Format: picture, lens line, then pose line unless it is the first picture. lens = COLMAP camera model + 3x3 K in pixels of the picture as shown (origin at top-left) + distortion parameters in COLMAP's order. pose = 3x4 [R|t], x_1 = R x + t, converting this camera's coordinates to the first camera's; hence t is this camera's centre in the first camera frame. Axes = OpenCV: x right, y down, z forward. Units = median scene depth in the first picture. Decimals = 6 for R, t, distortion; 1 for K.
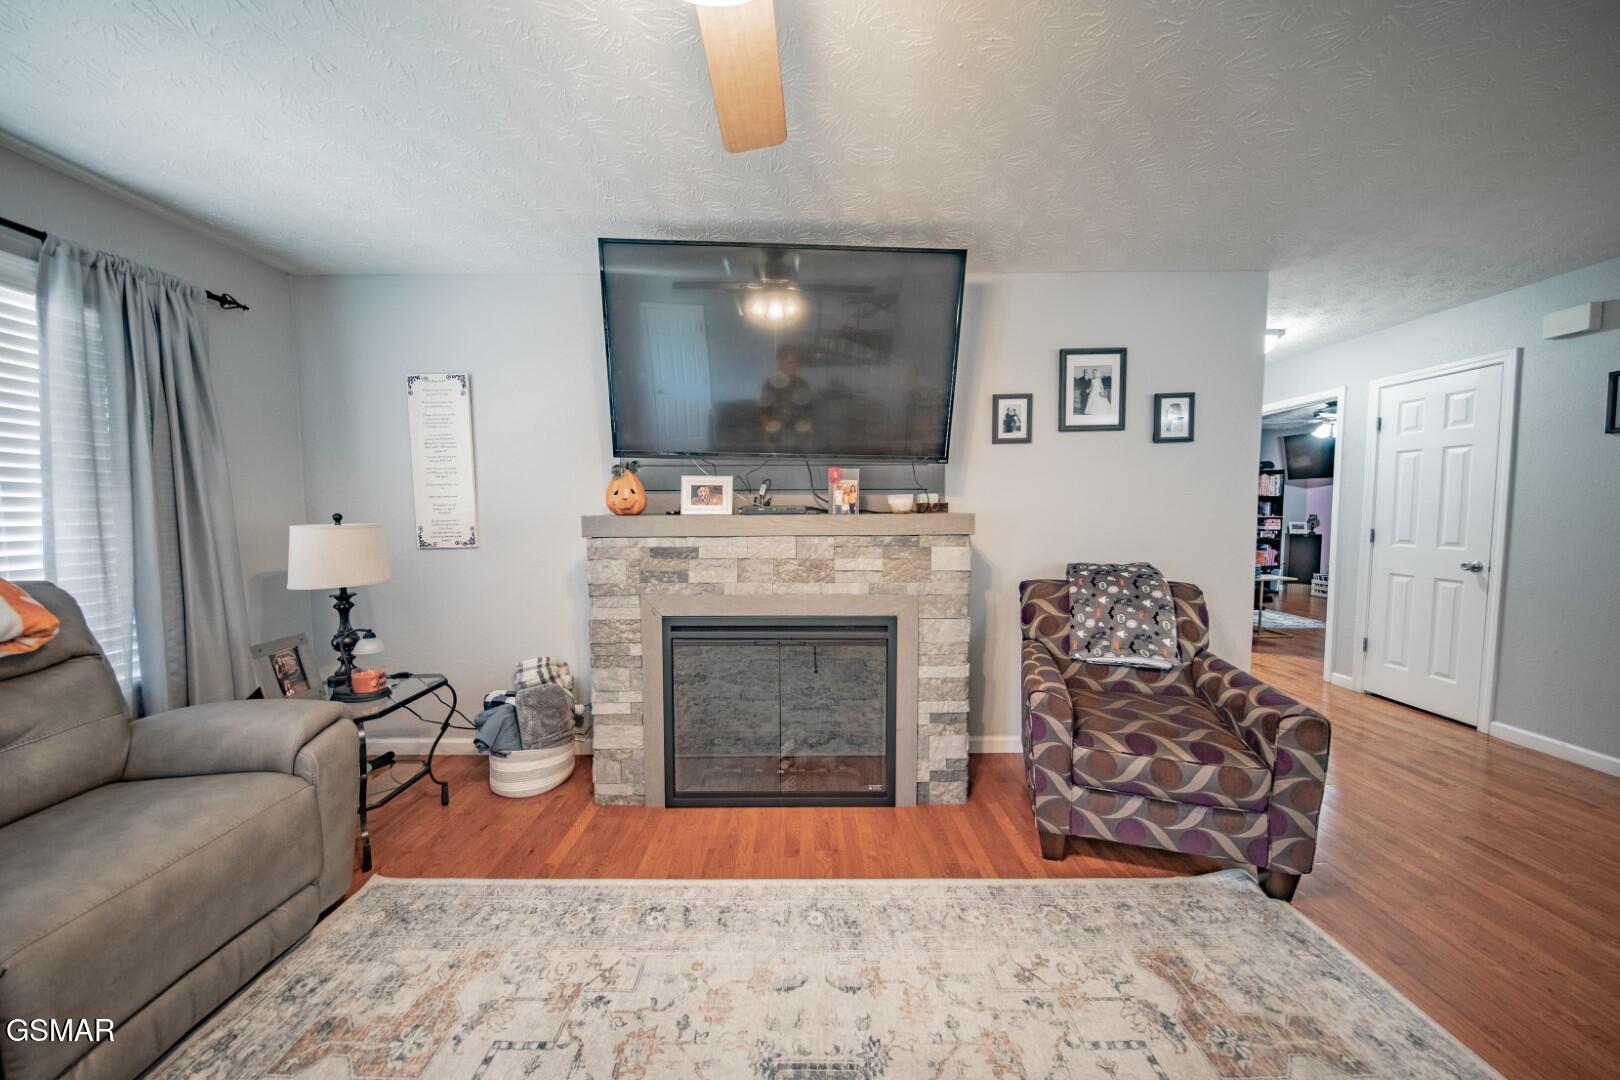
lens RADIAL K [[524.8, 0, 808.0], [0, 524.8, 541.8], [0, 0, 1]] dist [0.001128, -0.003665]
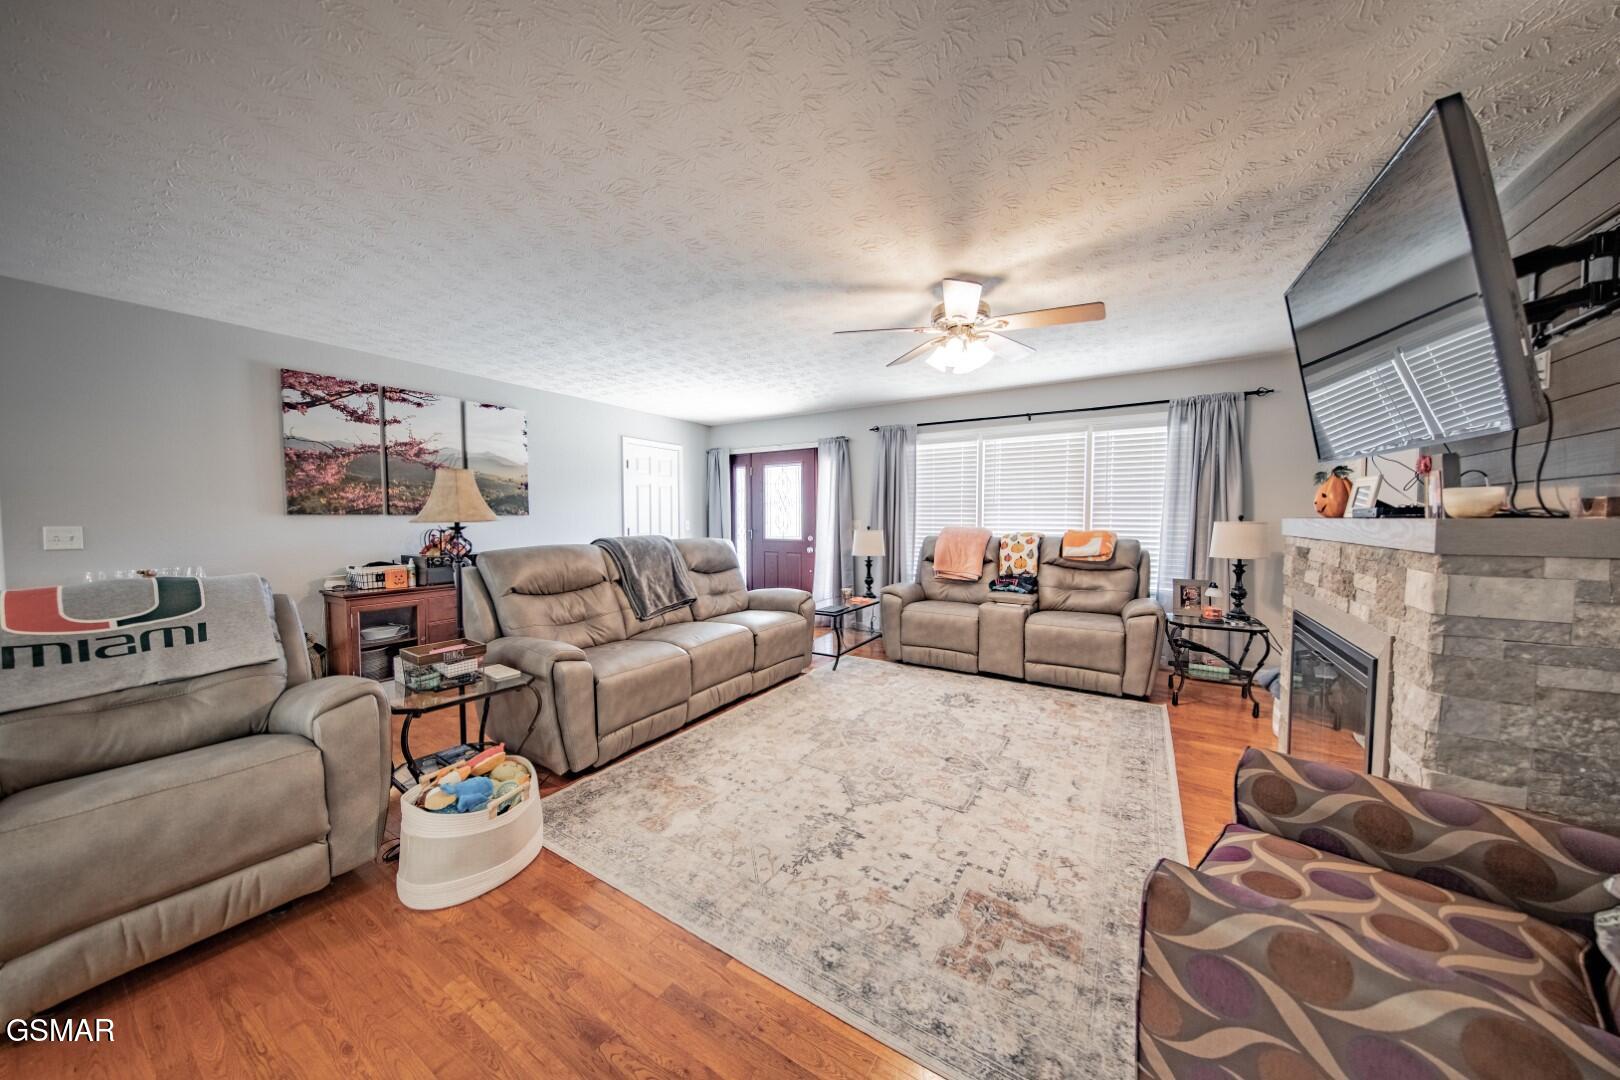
lens RADIAL K [[524.8, 0, 808.0], [0, 524.8, 541.8], [0, 0, 1]] dist [0.001128, -0.003665]
pose [[-0.527848, 0.047565, -0.848006, 1.635270], [-0.045628, 0.995401, 0.084233, -0.061399], [0.848112, 0.083155, -0.523250, 0.941882]]
